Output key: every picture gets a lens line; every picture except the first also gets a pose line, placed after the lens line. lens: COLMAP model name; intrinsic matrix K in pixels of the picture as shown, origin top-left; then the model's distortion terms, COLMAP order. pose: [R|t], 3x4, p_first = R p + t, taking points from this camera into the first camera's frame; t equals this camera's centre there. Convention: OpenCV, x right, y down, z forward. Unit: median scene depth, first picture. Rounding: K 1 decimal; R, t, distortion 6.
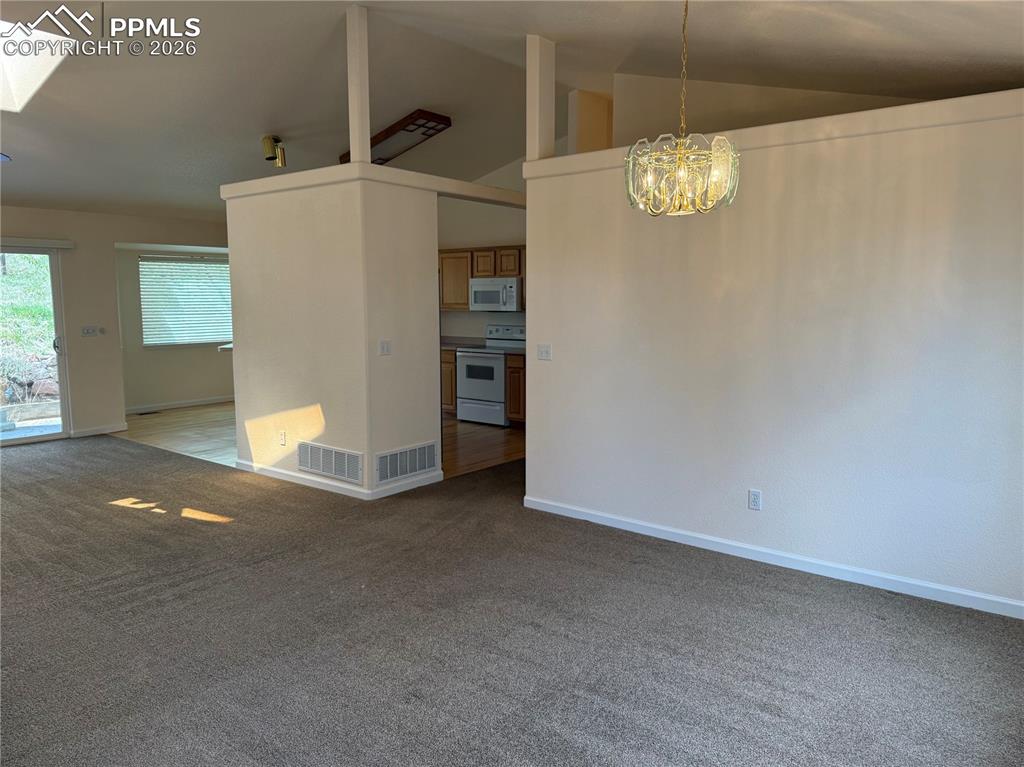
lens RADIAL K [[746.2, 0, 512.6], [0, 746.2, 384.5], [0, 0, 1]] dist [0.071810, -0.068886]
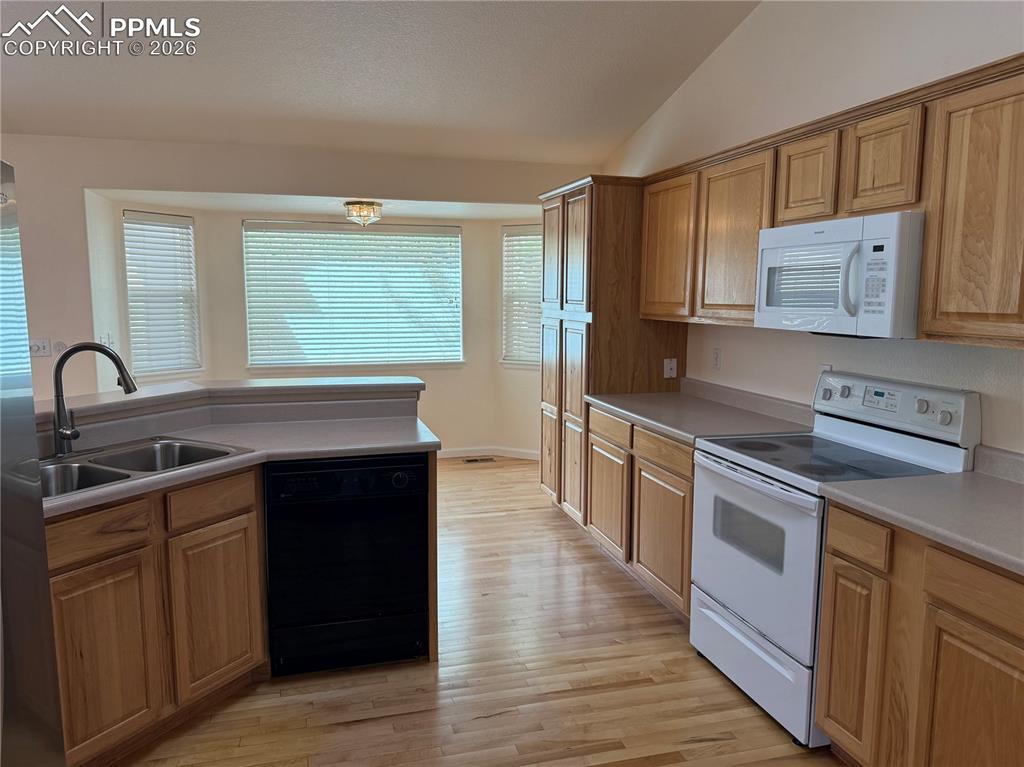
lens RADIAL K [[746.2, 0, 510.6], [0, 746.2, 387.0], [0, 0, 1]] dist [0.071810, -0.068886]
pose [[0.801706, 0.076397, -0.592816, 0.056473], [-0.064968, 0.997060, 0.040632, -0.080742], [0.594177, 0.005939, 0.804313, 0.681822]]
